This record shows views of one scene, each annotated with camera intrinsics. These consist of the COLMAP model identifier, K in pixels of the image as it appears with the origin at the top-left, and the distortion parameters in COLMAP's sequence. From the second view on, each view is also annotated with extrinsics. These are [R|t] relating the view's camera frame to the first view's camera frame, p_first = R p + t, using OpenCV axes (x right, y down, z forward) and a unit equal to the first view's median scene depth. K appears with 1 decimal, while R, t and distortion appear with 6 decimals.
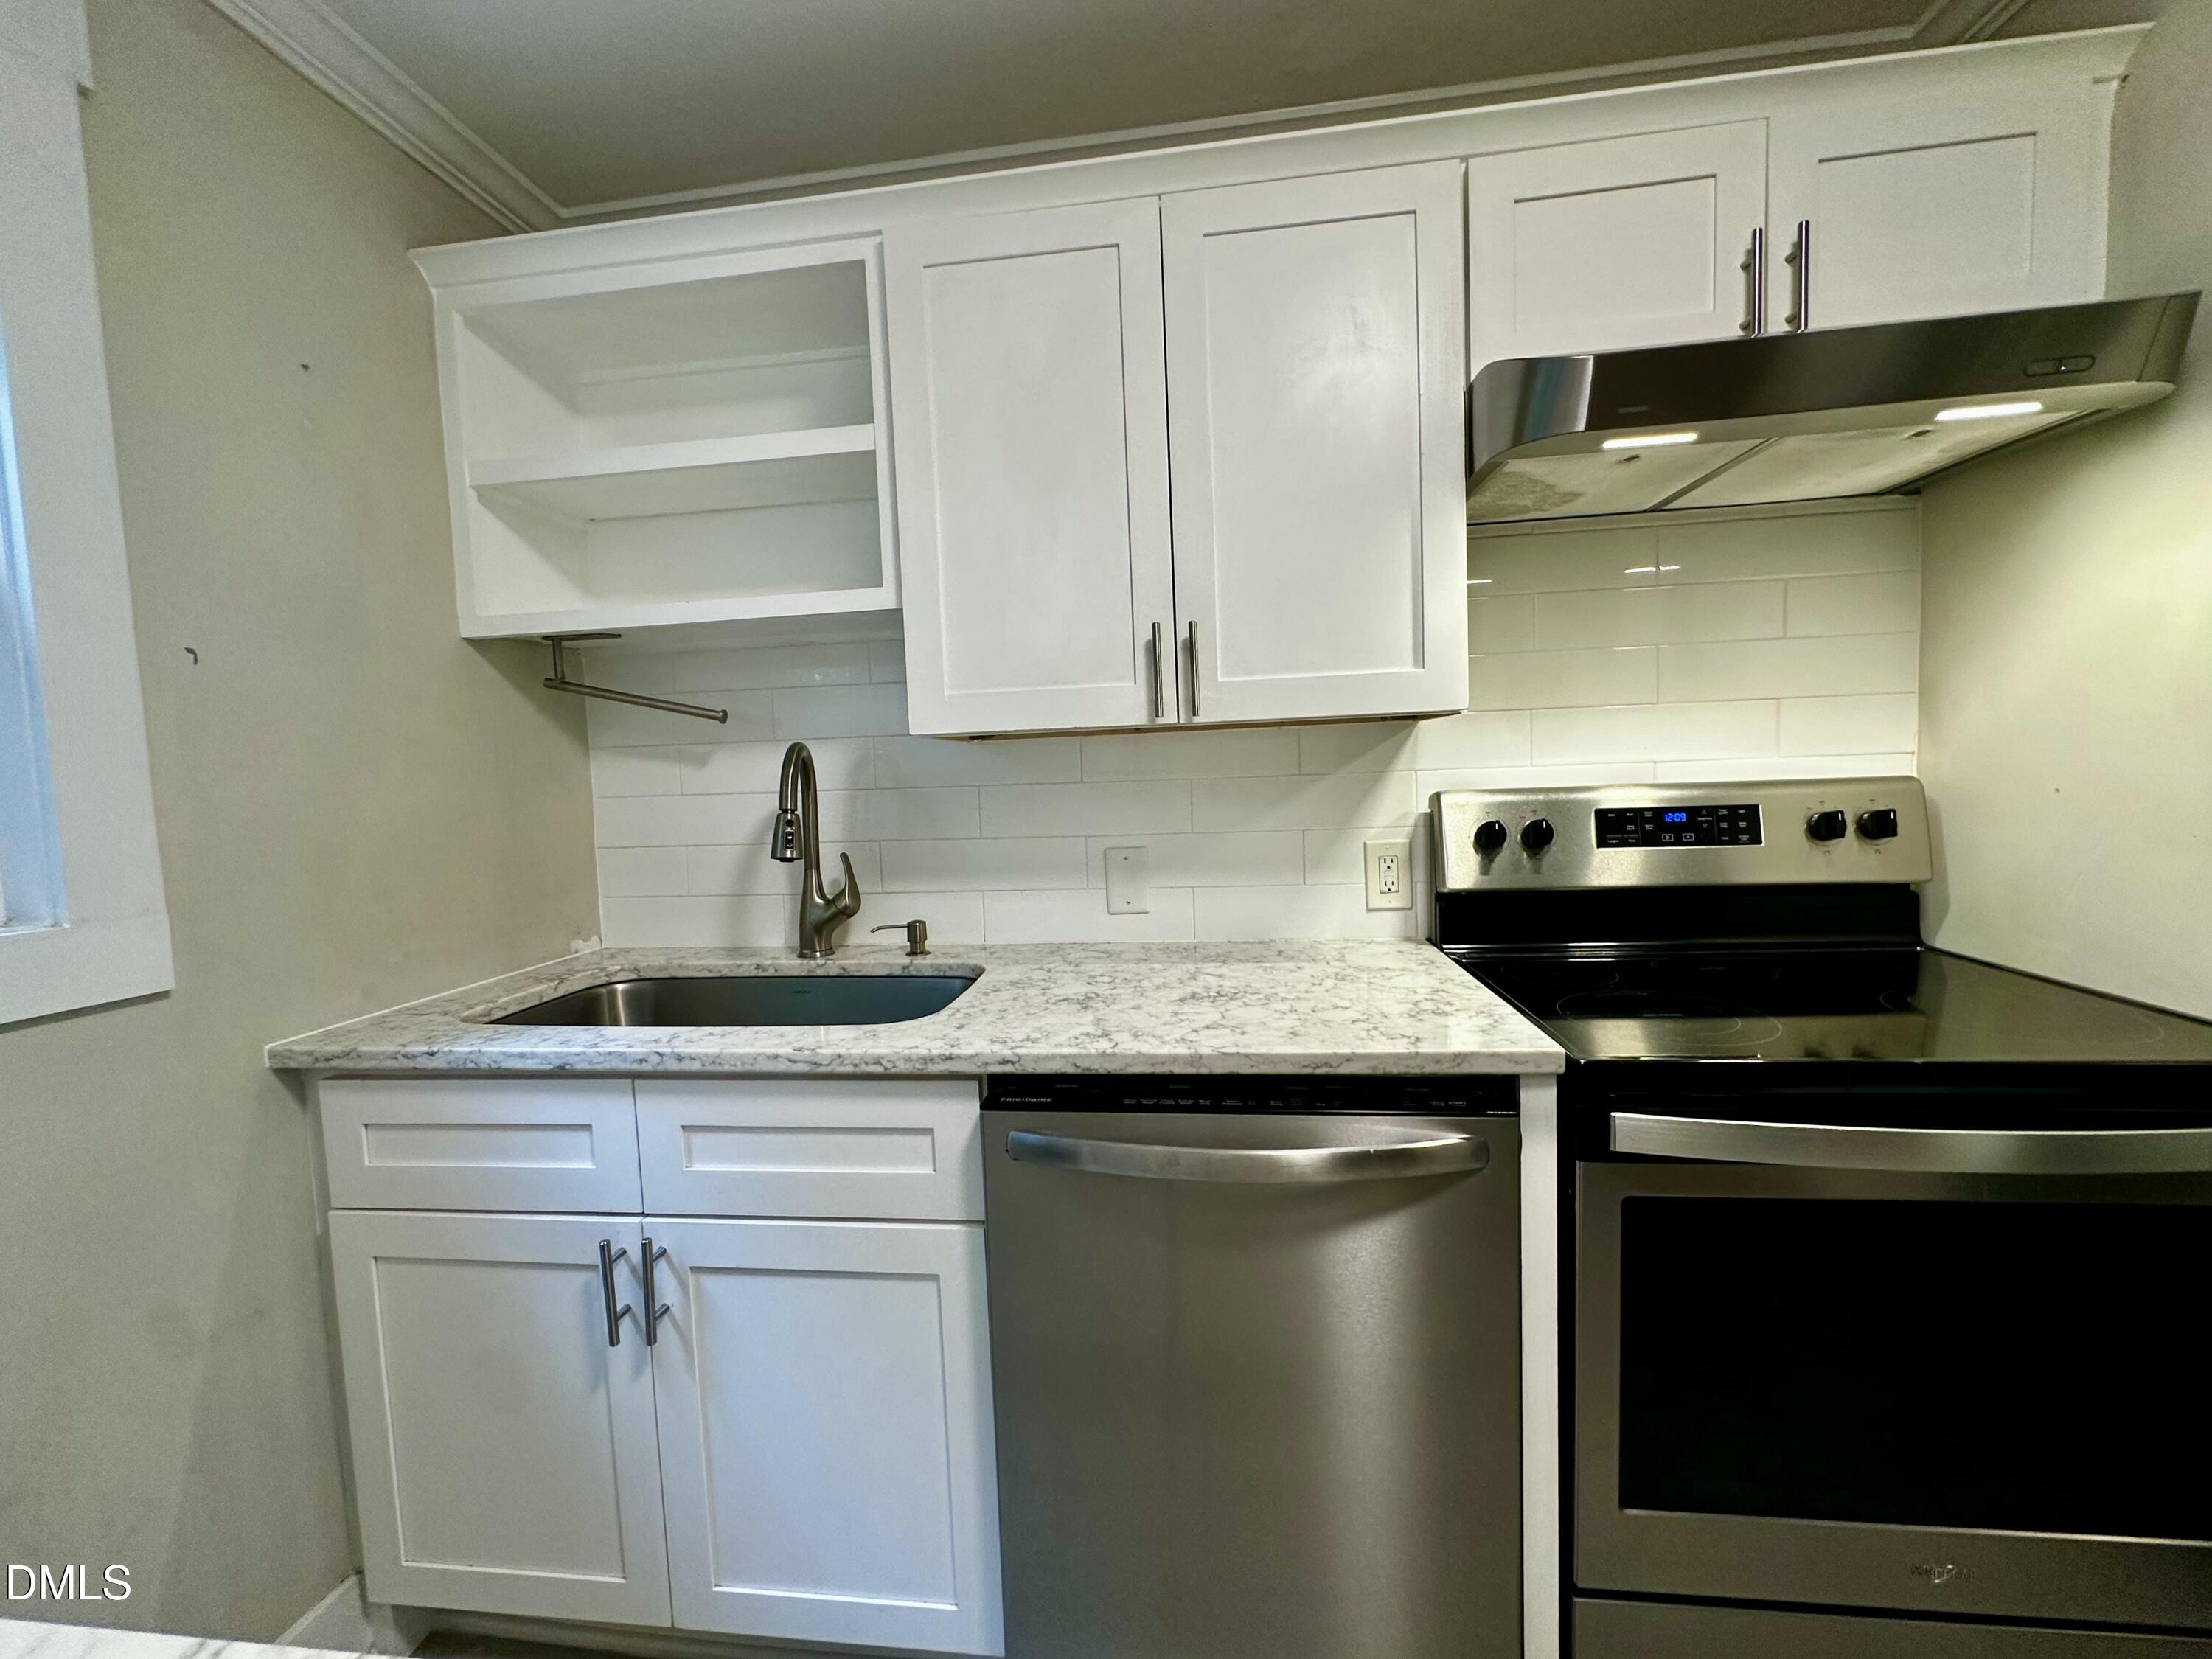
lens RADIAL K [[886.3, 0, 1106.0], [0, 886.3, 829.5], [0, 0, 1]] dist [-0.000704, 0.000074]
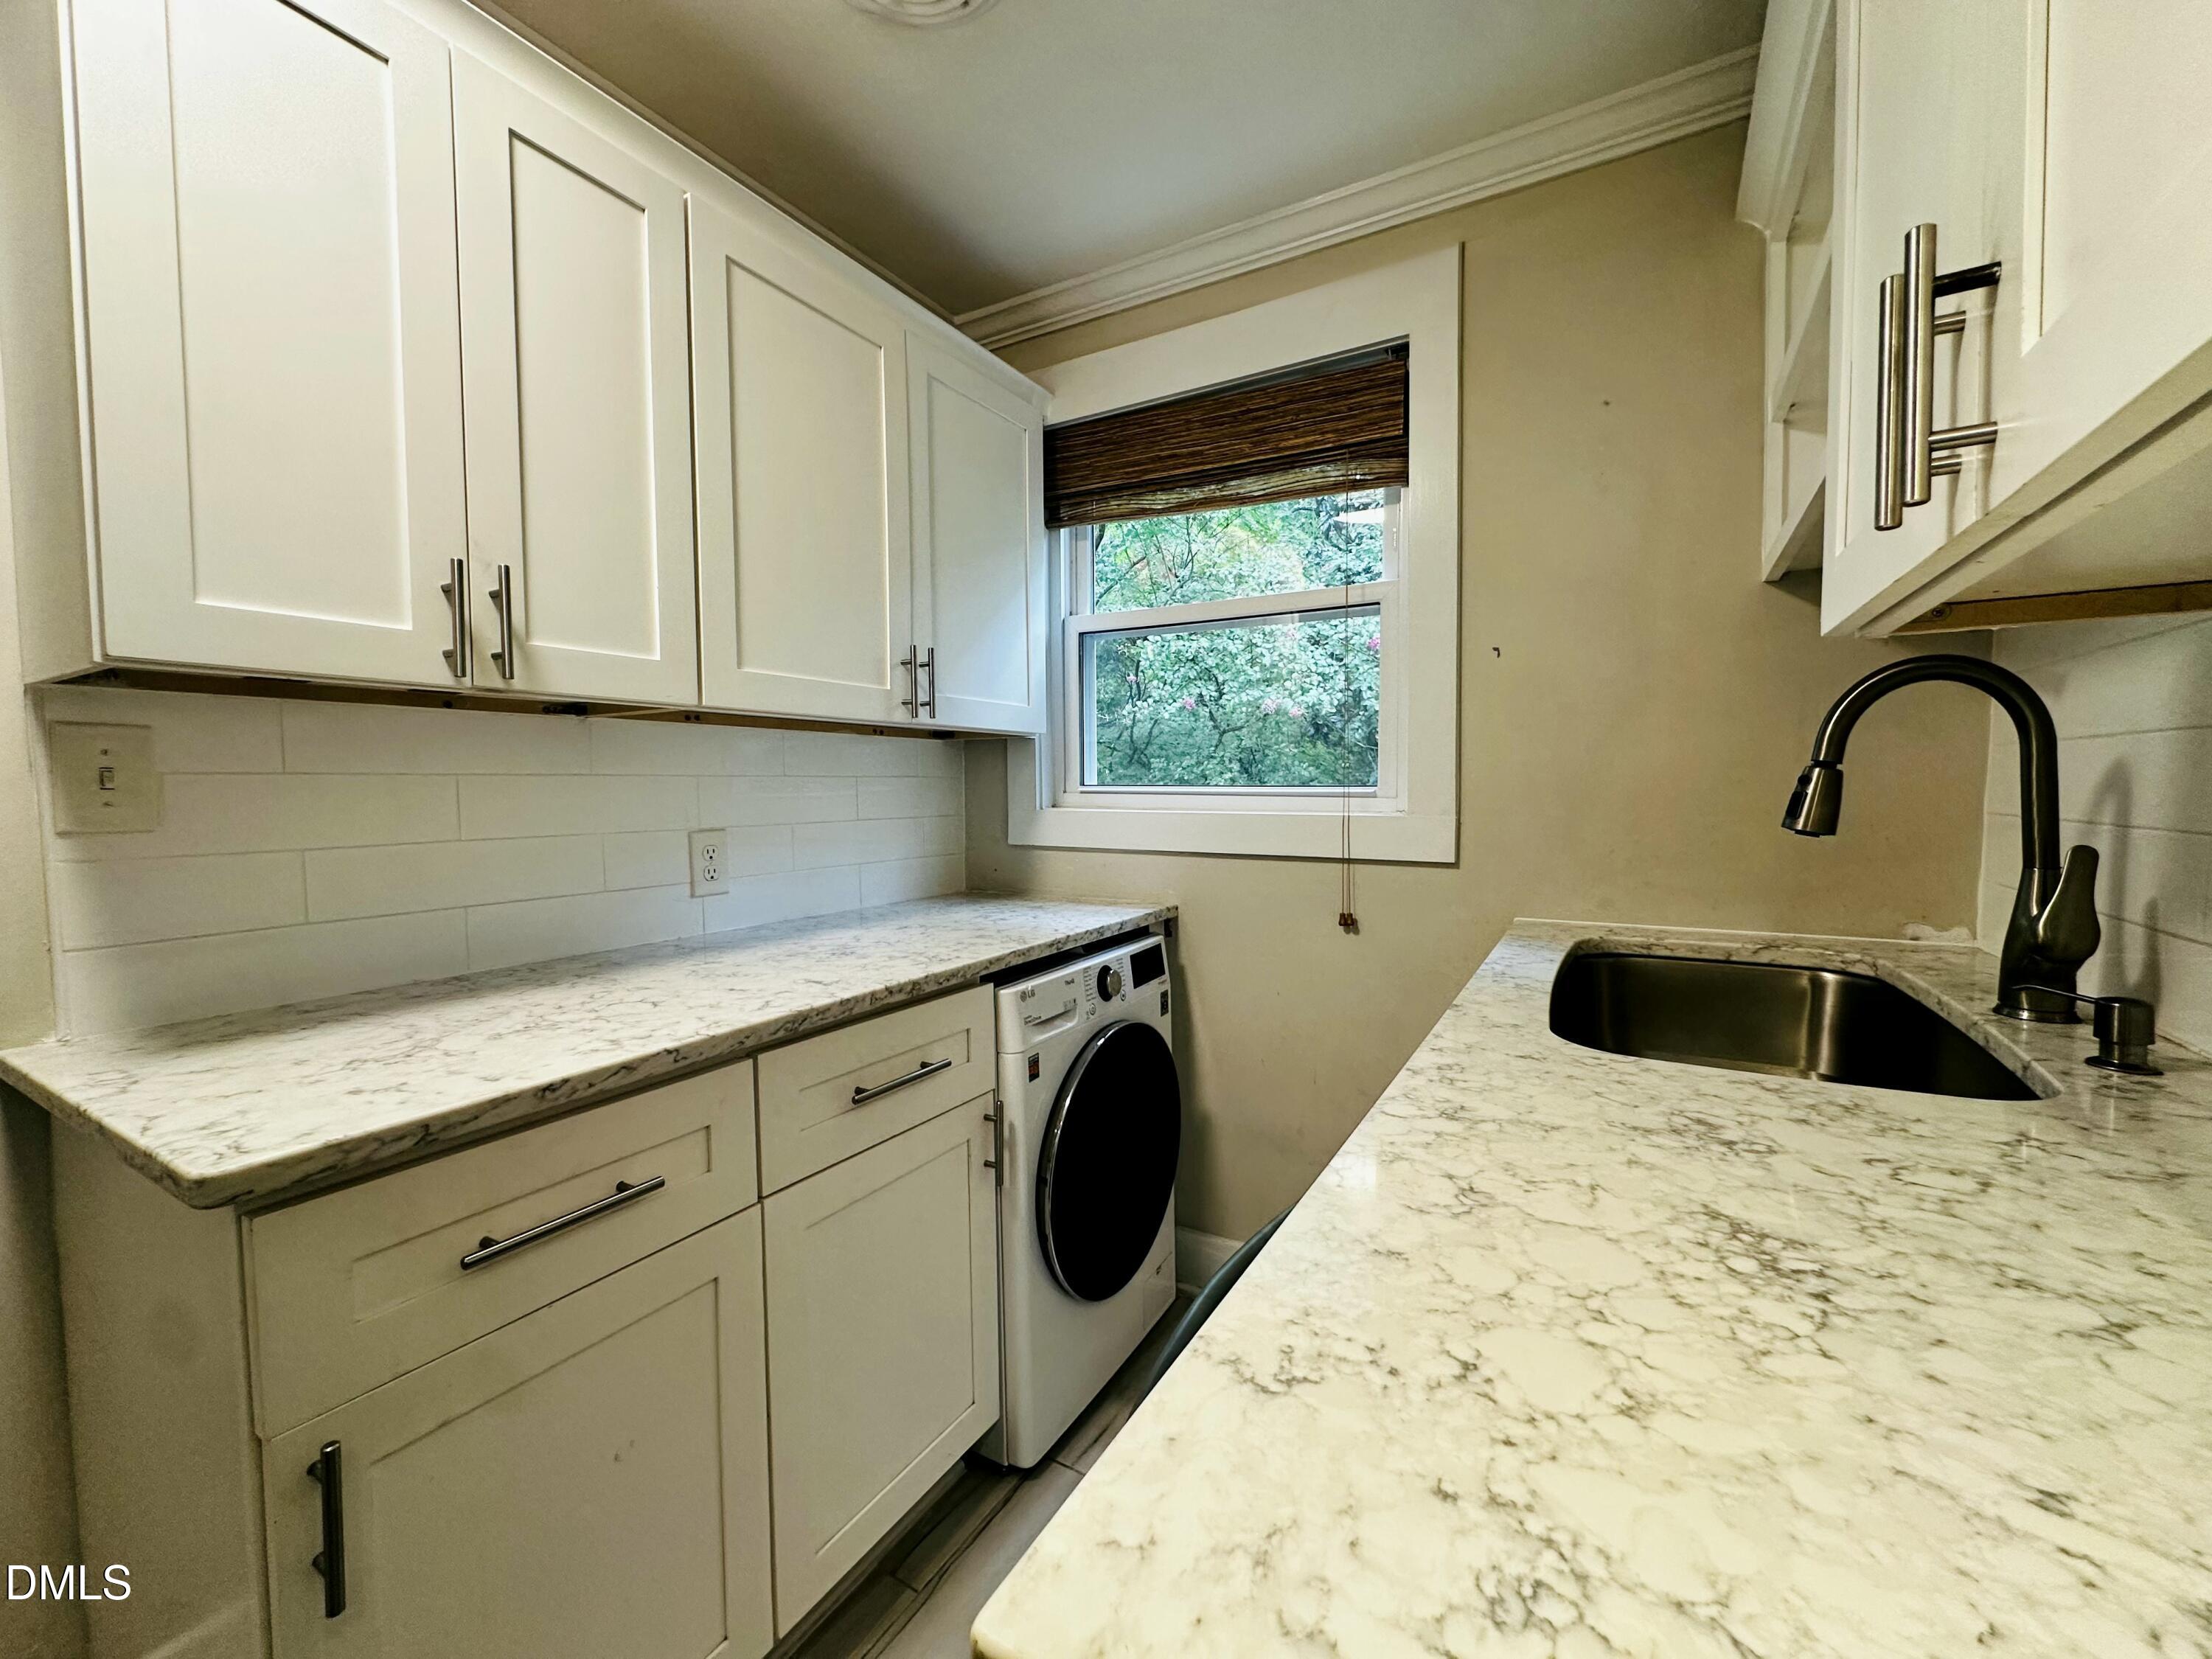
lens RADIAL K [[886.3, 0, 1106.0], [0, 886.3, 829.5], [0, 0, 1]] dist [-0.000704, 0.000074]
pose [[-0.409861, 0.082068, -0.908449, 0.602724], [-0.034440, 0.993842, 0.105320, -0.027059], [0.911498, 0.074454, -0.404510, 0.932265]]
